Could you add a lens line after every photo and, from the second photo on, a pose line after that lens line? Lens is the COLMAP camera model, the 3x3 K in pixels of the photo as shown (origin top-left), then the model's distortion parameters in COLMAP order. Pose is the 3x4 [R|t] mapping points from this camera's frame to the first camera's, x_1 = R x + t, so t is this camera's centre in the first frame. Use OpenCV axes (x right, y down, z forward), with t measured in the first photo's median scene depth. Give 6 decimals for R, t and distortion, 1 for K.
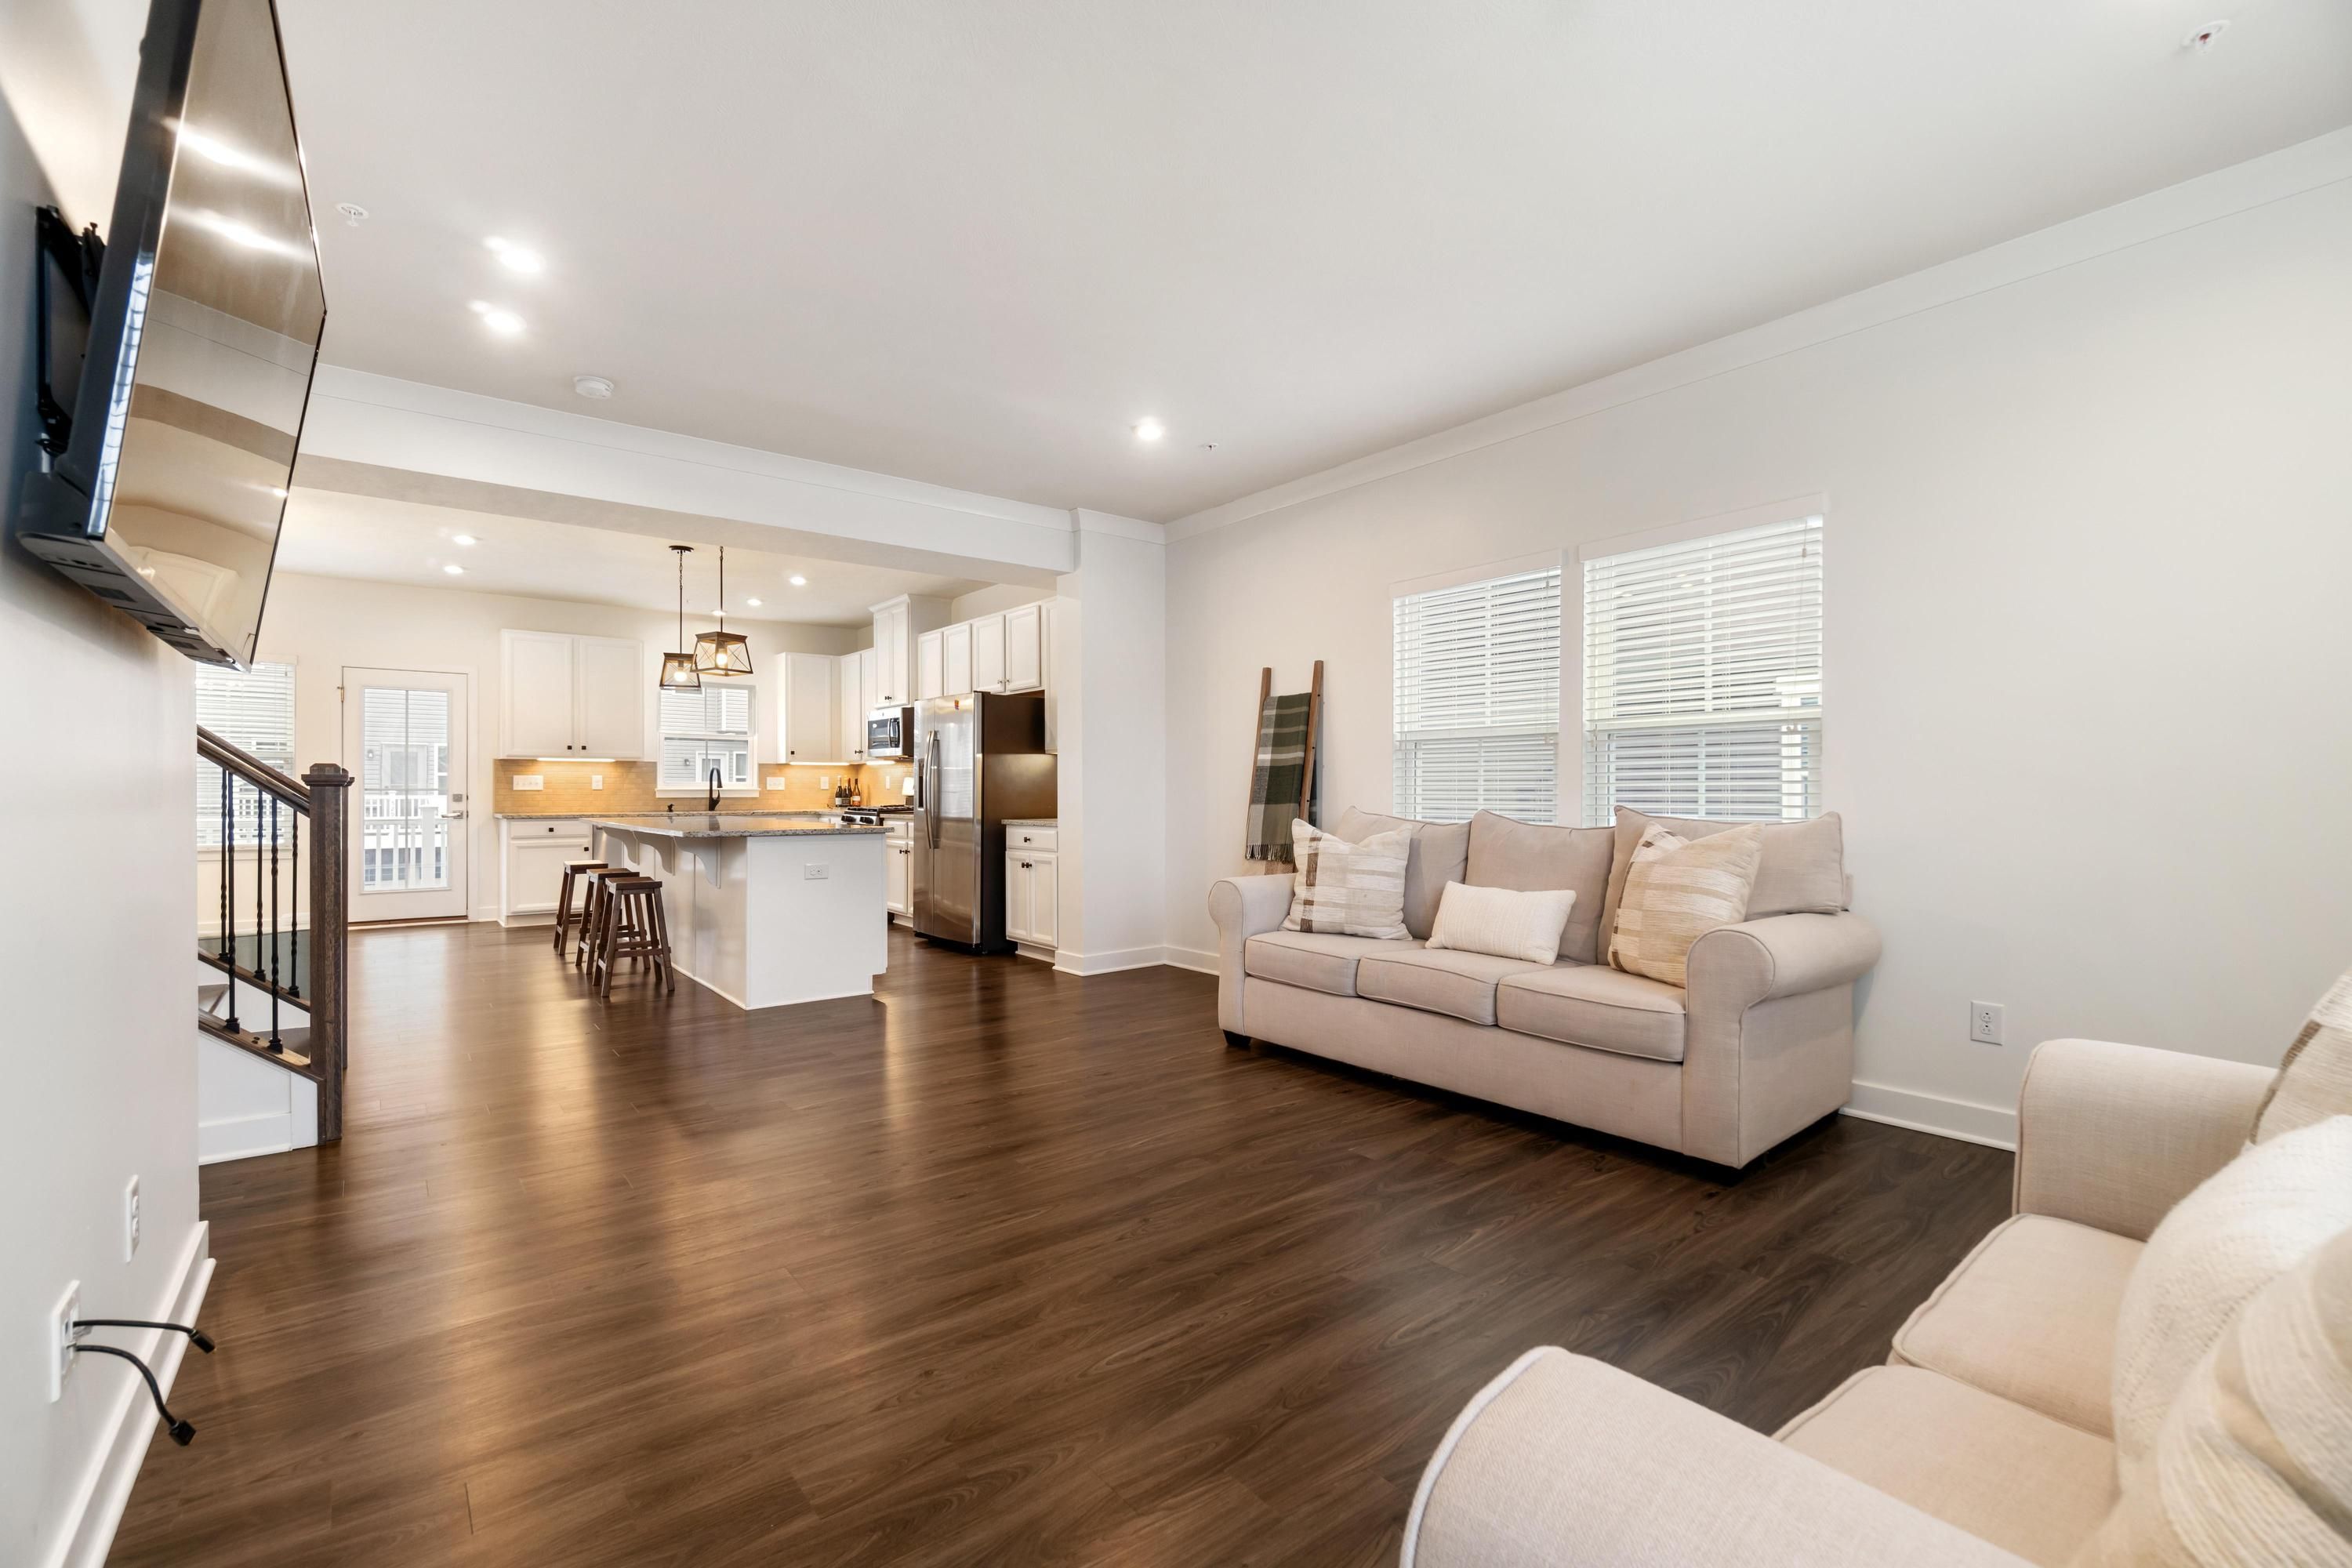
lens RADIAL K [[1013.0, 0, 1183.1], [0, 1013.0, 793.7], [0, 0, 1]] dist [-0.004118, -0.000212]
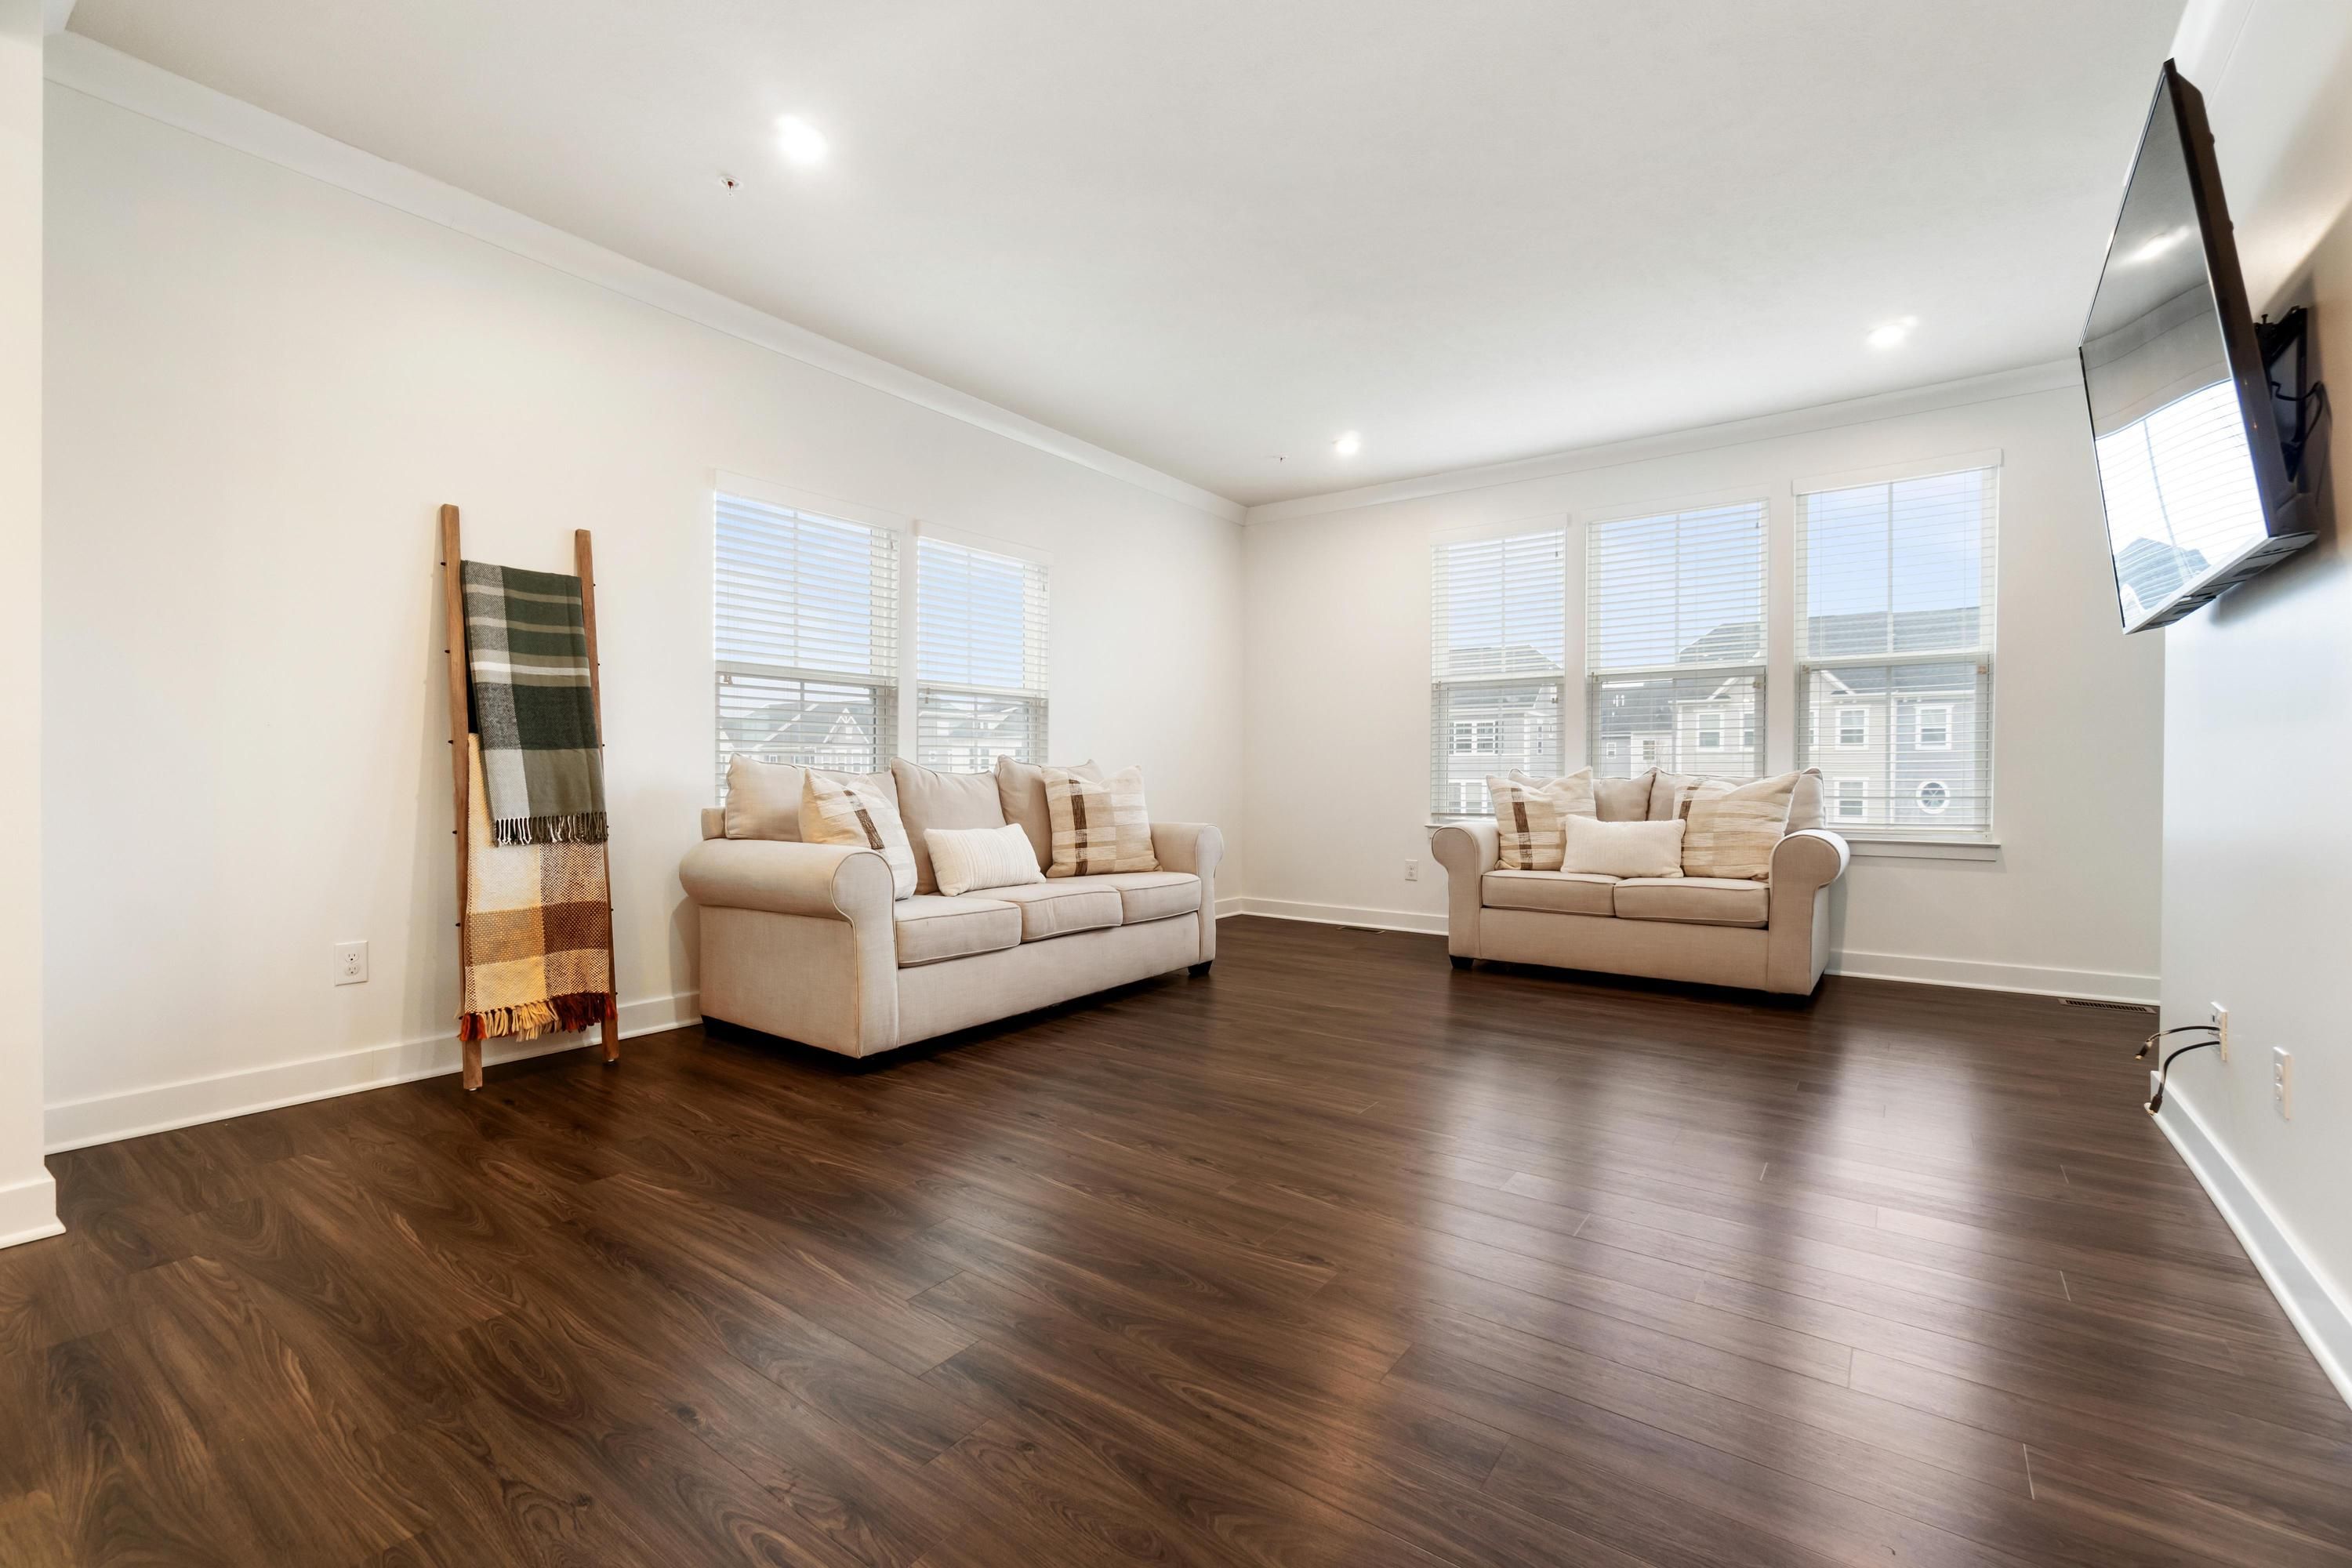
lens RADIAL K [[1013.0, 0, 1174.5], [0, 1013.0, 781.2], [0, 0, 1]] dist [-0.004118, -0.000212]
pose [[-0.242371, -0.009444, 0.970138, -0.732782], [0.000287, 0.999952, 0.009806, 0.029595], [-0.970184, 0.002655, -0.242357, 0.979682]]
